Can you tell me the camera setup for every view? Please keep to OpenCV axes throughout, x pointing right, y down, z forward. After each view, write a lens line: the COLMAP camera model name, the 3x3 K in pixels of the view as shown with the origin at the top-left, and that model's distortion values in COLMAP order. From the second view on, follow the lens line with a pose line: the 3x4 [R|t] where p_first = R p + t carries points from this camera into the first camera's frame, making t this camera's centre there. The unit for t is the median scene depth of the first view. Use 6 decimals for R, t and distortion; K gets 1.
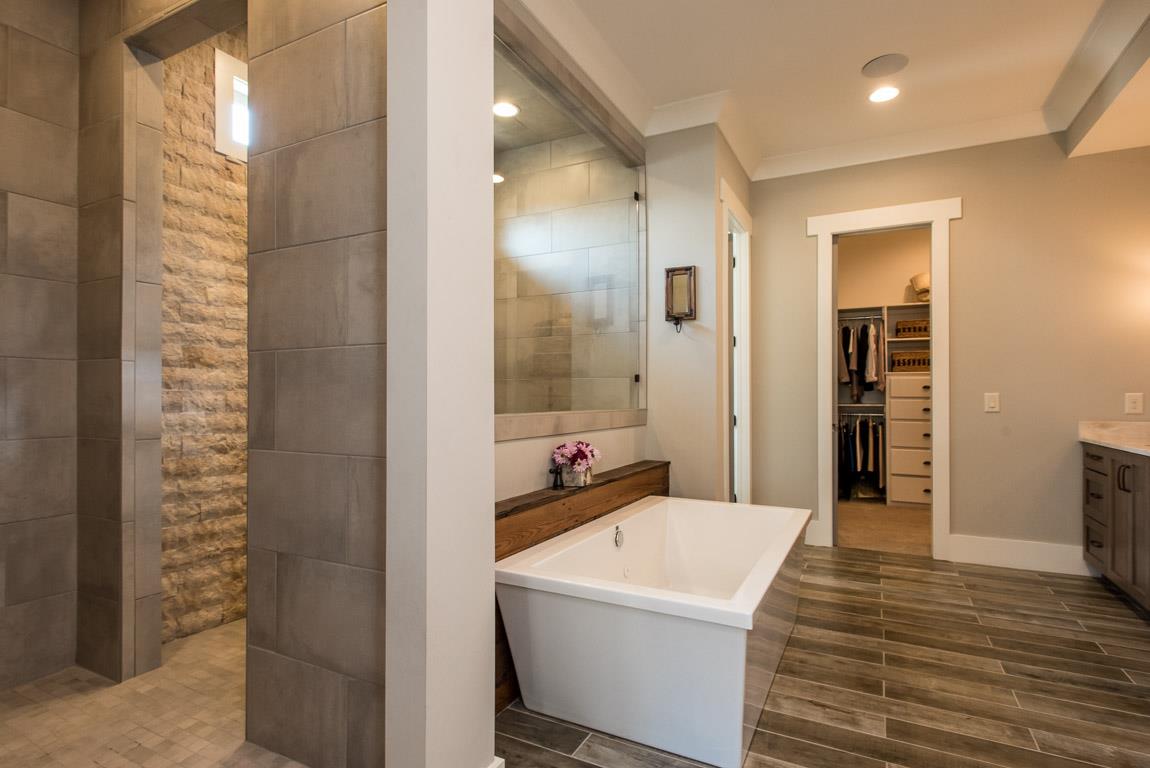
lens RADIAL K [[592.5, 0, 575.0], [0, 592.5, 384.0], [0, 0, 1]] dist [-0.024047, -0.000365]
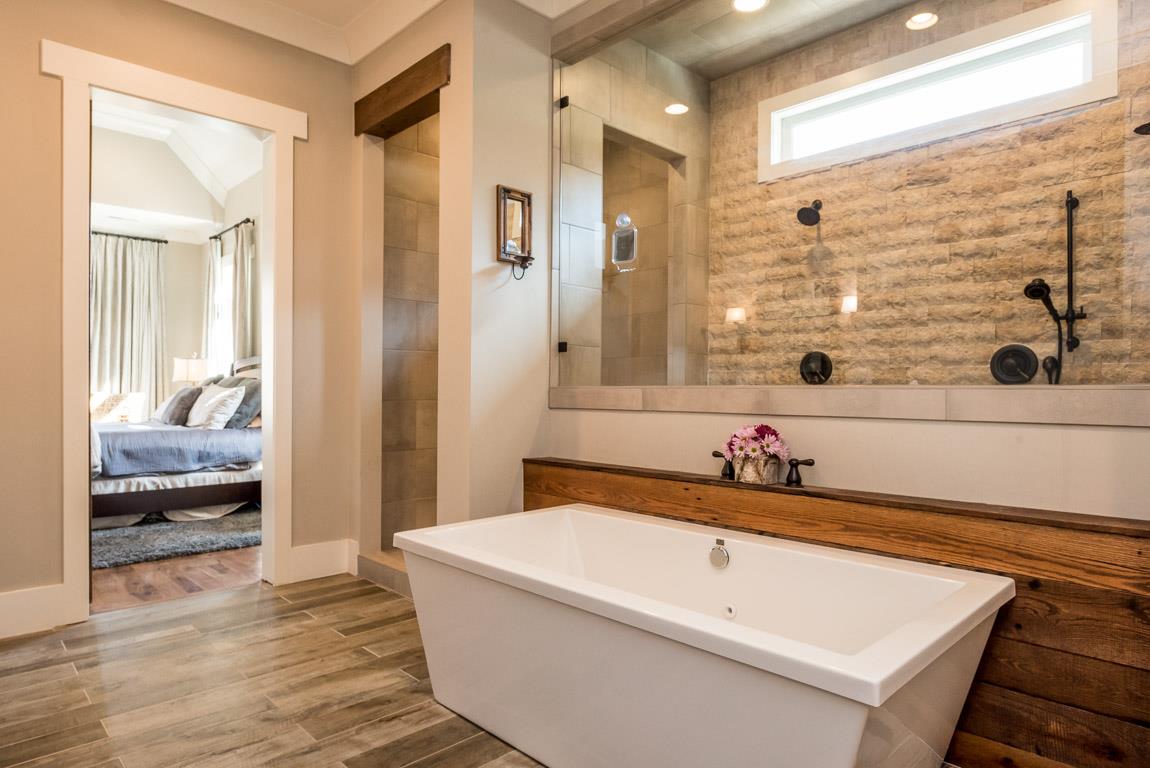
lens RADIAL K [[604.3, 0, 539.3], [0, 604.3, 385.1], [0, 0, 1]] dist [-0.024195, 0.000093]
pose [[-0.307165, -0.007505, -0.951627, 0.795284], [0.012943, 0.999843, -0.012063, 0.053706], [0.951568, -0.016022, -0.307020, 0.961641]]
